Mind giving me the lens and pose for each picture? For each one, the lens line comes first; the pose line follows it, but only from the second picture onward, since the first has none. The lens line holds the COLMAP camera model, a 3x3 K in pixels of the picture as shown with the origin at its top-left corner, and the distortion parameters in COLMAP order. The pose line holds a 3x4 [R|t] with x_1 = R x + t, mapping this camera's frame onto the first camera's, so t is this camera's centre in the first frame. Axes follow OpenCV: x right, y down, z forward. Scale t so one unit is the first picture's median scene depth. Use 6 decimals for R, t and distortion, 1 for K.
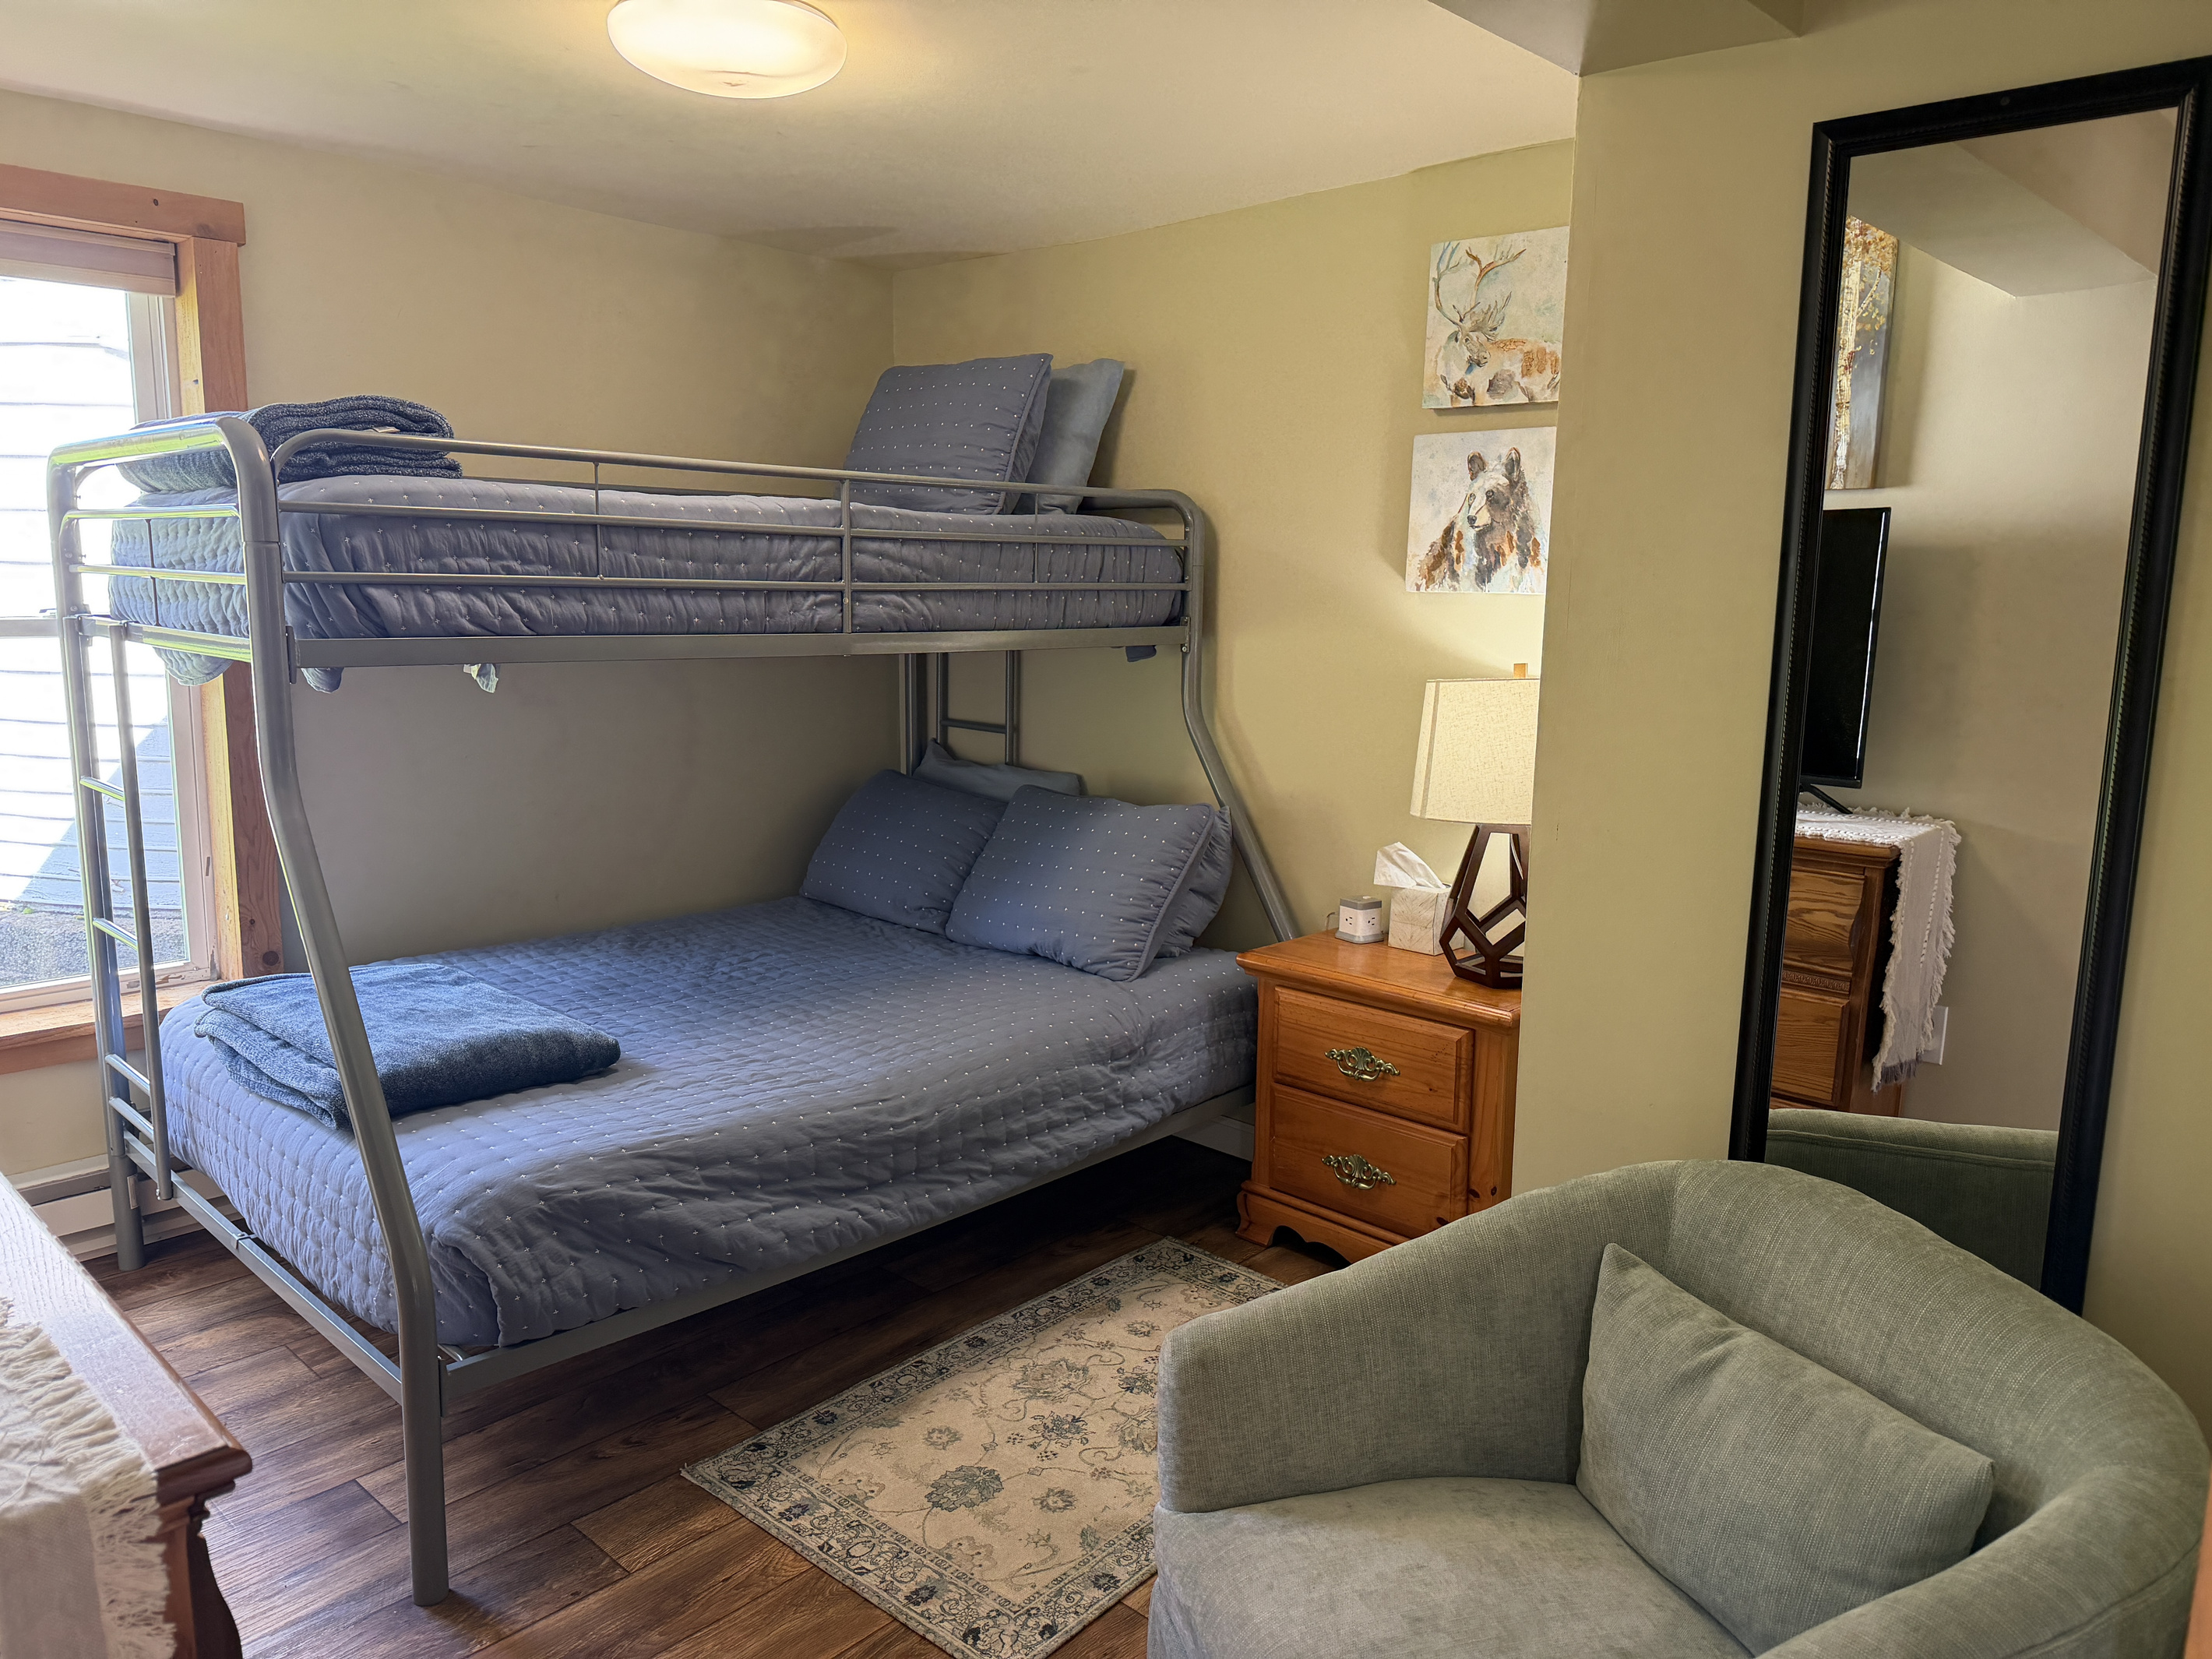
lens RADIAL K [[1561.1, 0, 1092.6], [0, 1561.1, 842.1], [0, 0, 1]] dist [0.039865, -0.058016]
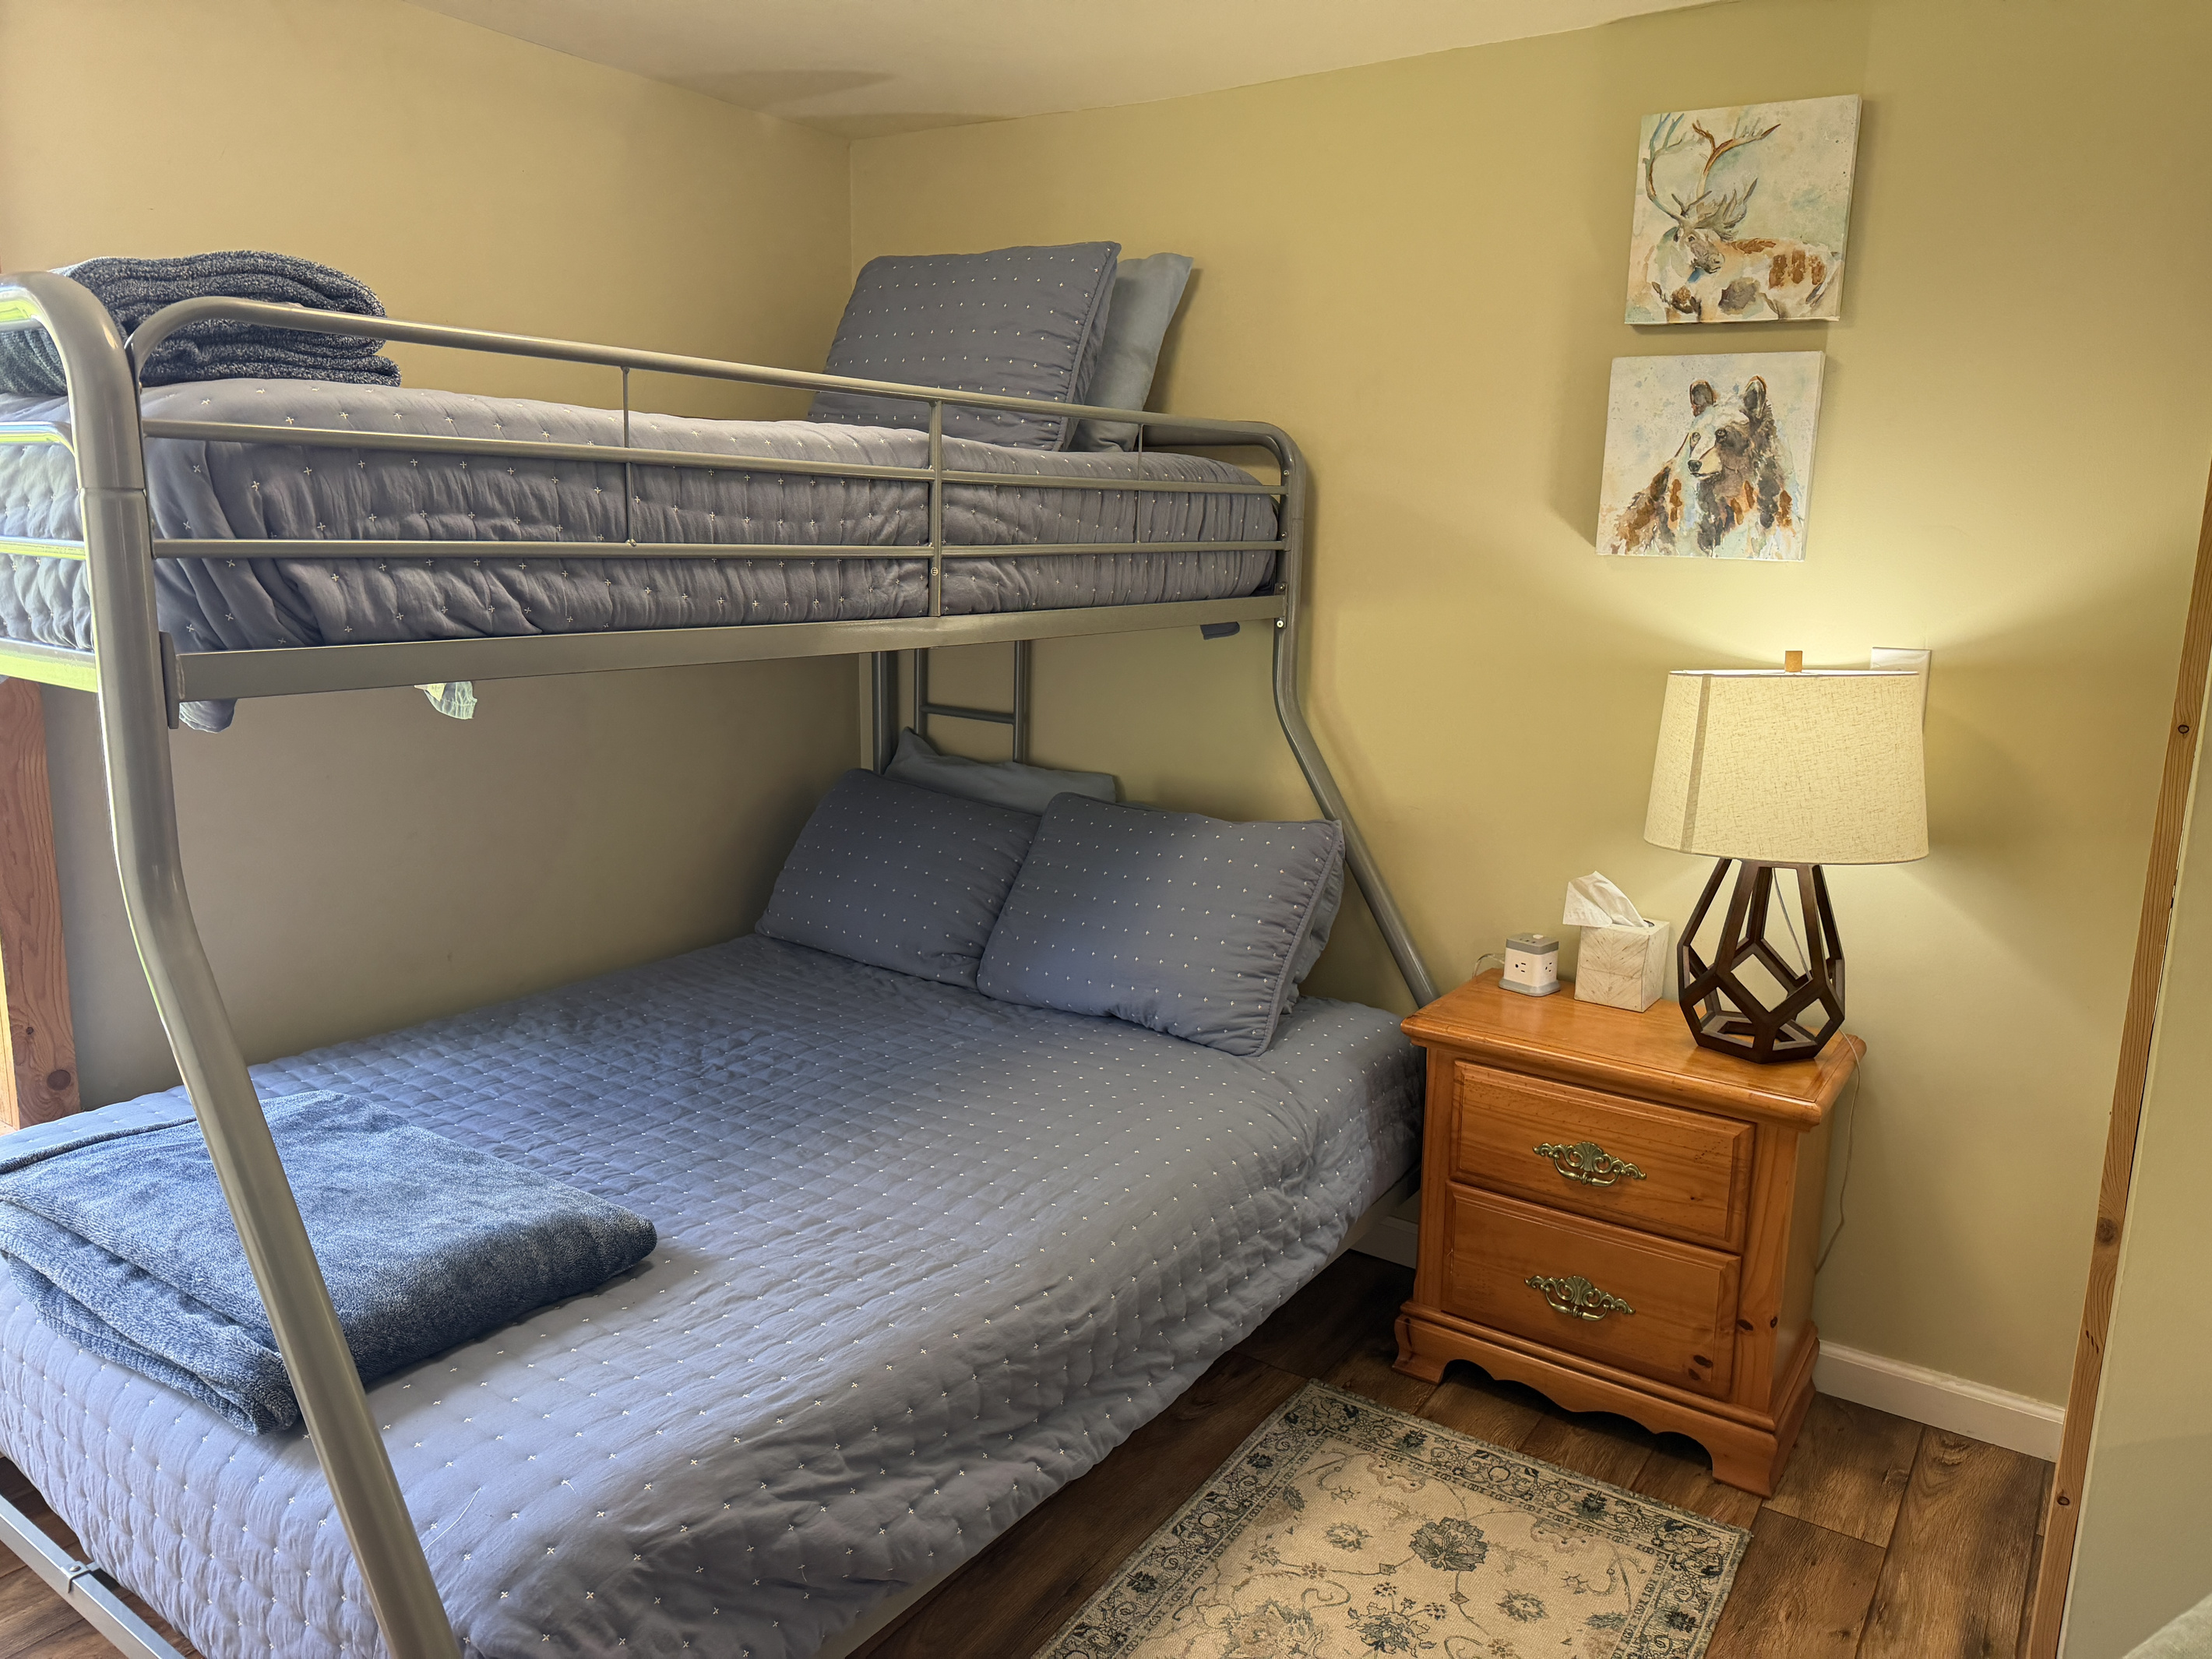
lens RADIAL K [[1561.1, 0, 1087.4], [0, 1561.1, 815.4], [0, 0, 1]] dist [0.039865, -0.058016]
pose [[0.987274, -0.021901, 0.157511, -0.202016], [0.017858, 0.999475, 0.027036, -0.060027], [-0.158020, -0.023879, 0.987147, 0.275386]]
